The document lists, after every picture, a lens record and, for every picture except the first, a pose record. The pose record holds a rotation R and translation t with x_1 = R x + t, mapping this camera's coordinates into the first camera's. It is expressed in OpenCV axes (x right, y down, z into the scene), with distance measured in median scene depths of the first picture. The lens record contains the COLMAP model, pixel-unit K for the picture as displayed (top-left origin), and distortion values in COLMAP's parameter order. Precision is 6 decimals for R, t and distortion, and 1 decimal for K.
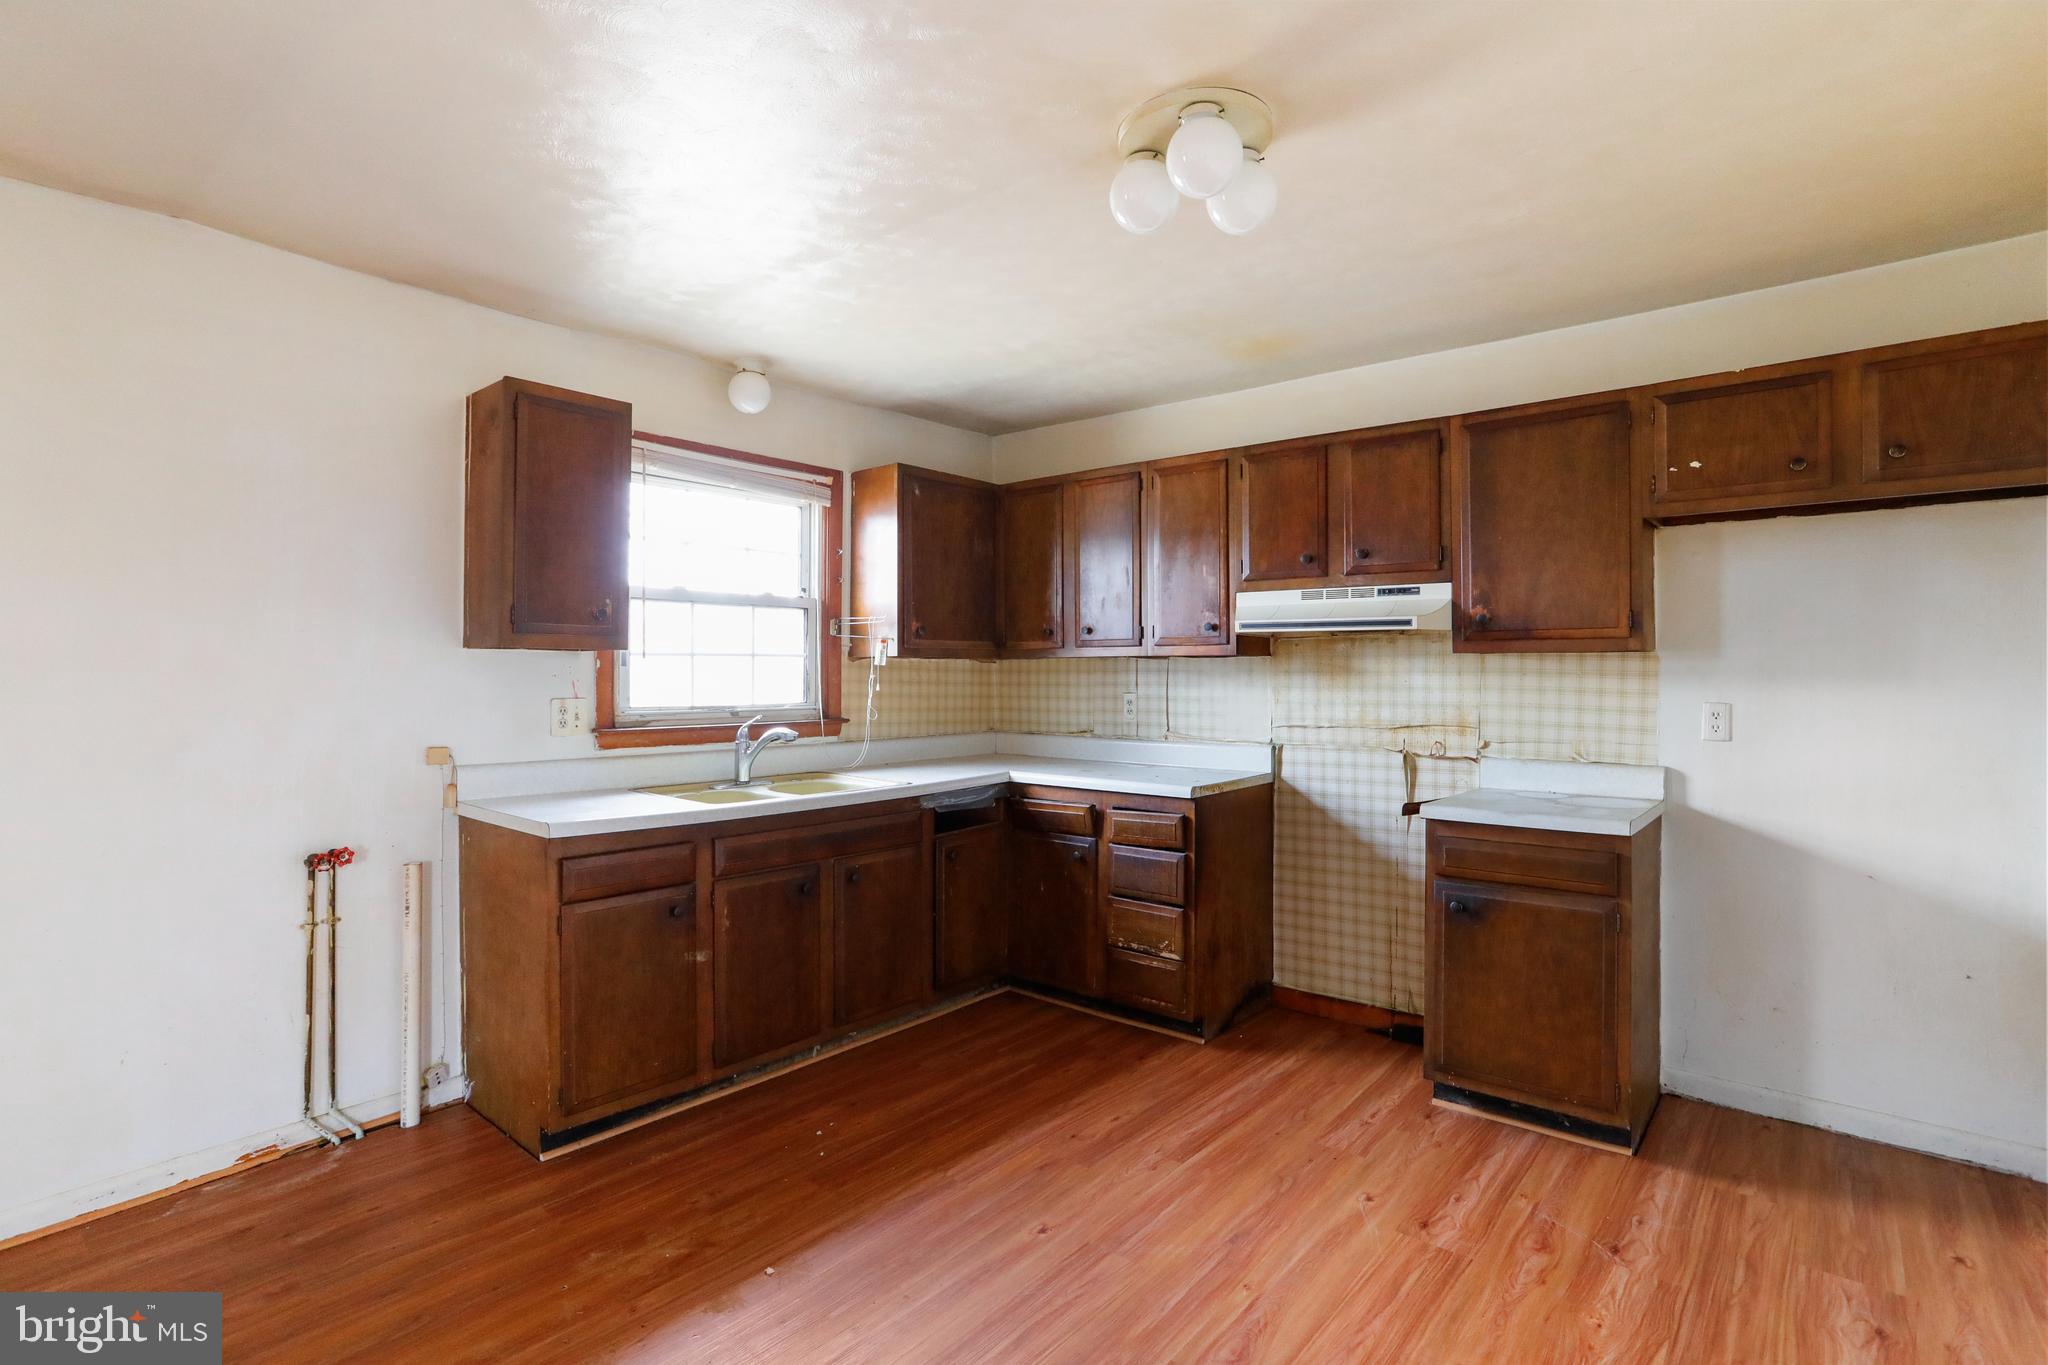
lens RADIAL K [[999.9, 0, 1031.0], [0, 999.9, 675.6], [0, 0, 1]] dist [-0.037820, 0.009419]
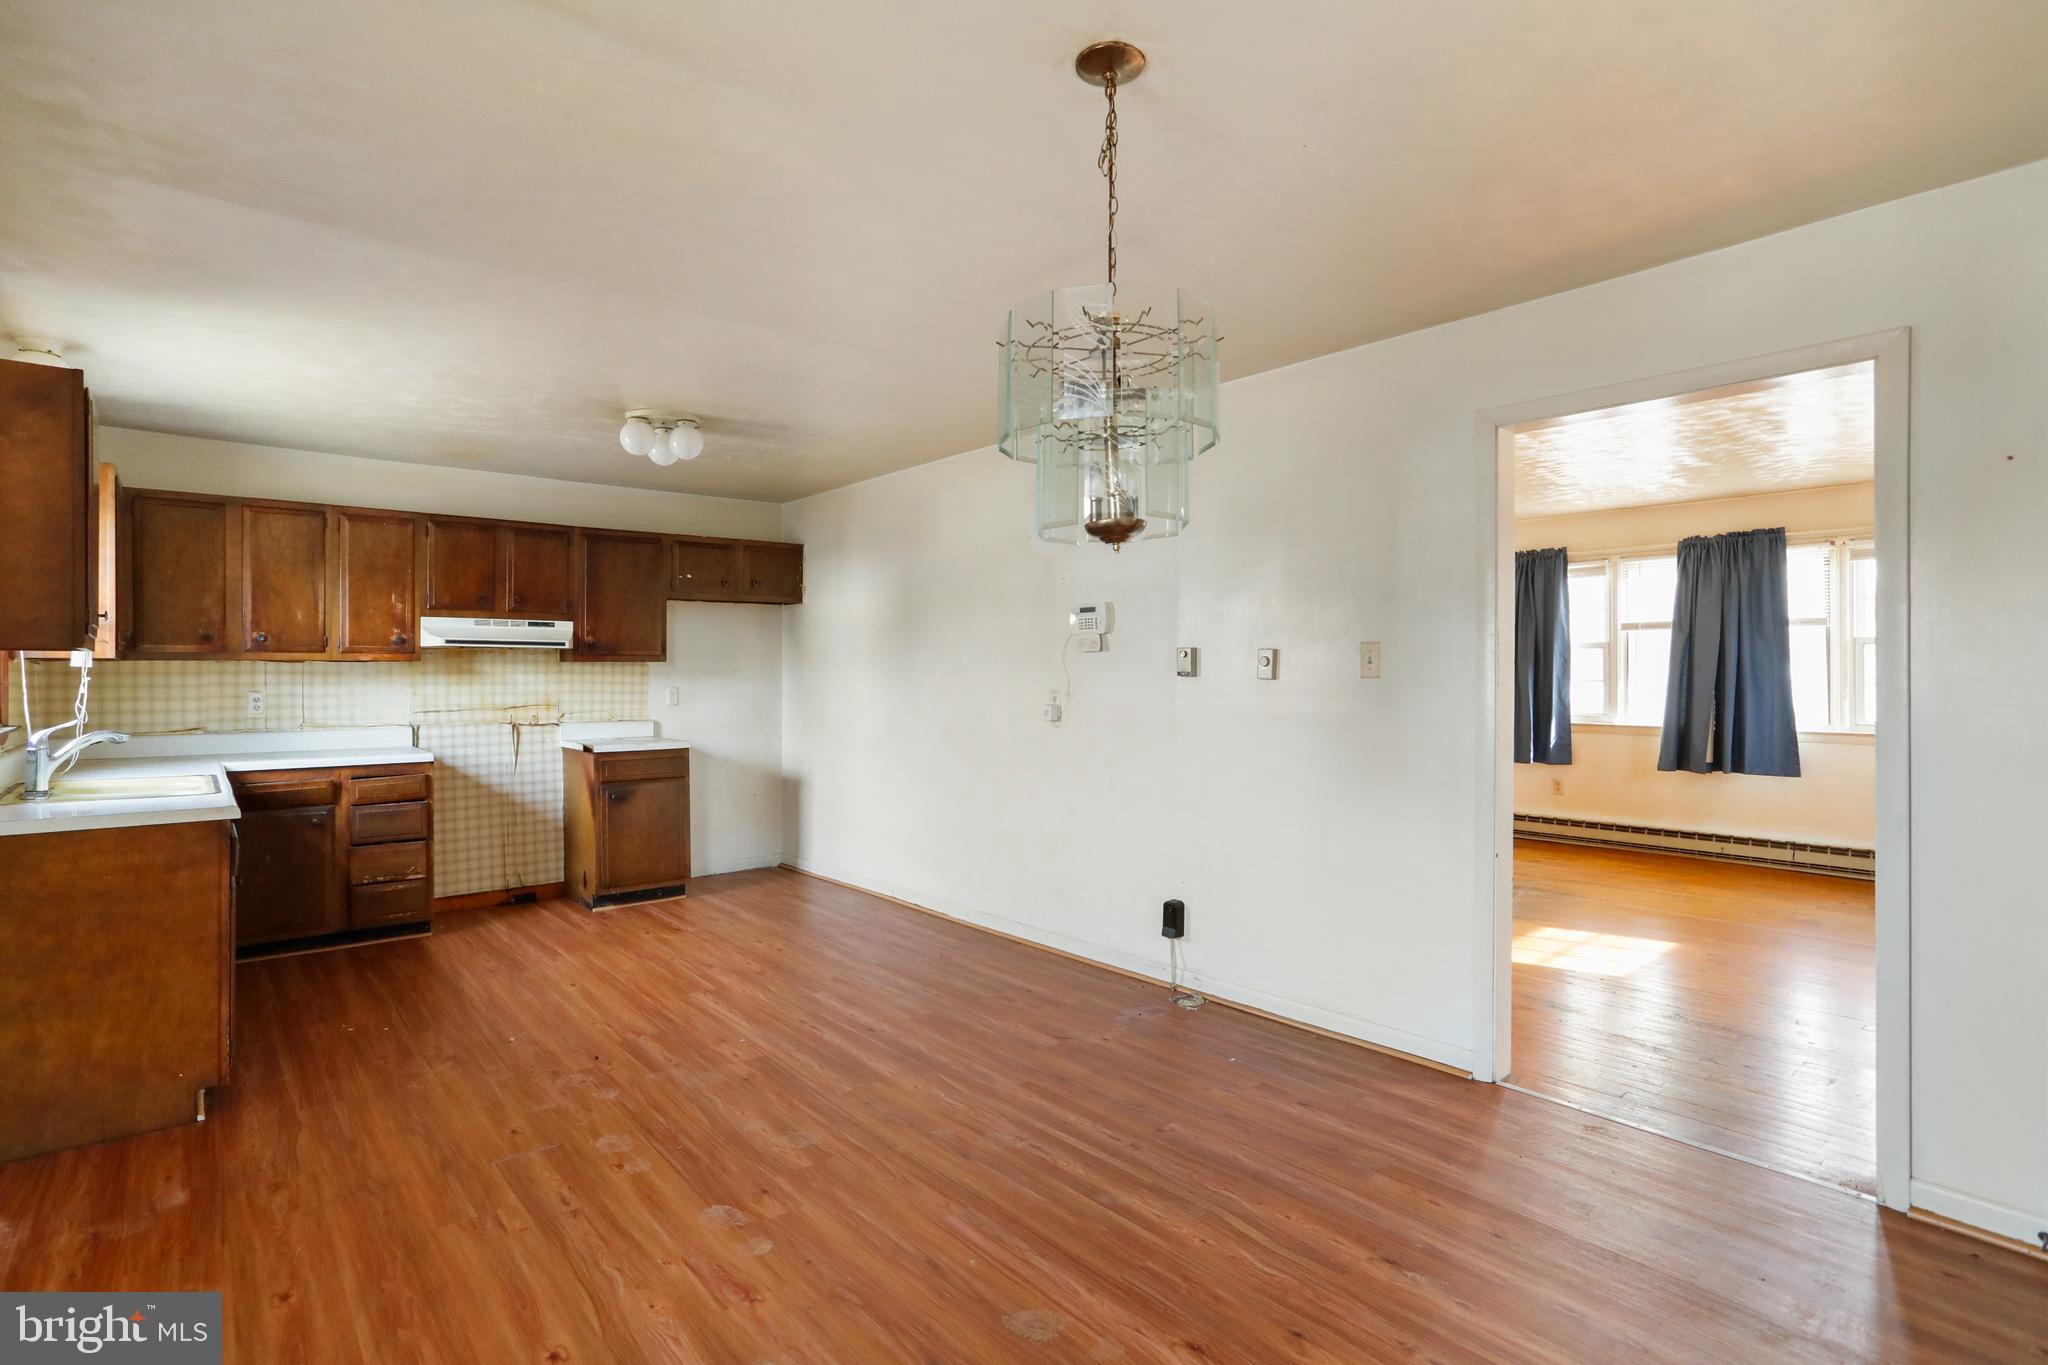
lens RADIAL K [[999.9, 0, 1024.1], [0, 999.9, 673.6], [0, 0, 1]] dist [-0.037820, 0.009419]
pose [[0.172145, -0.004825, 0.985060, -1.019757], [0.004078, 0.999983, 0.004185, -0.005459], [-0.985063, 0.003296, 0.172161, -0.073858]]
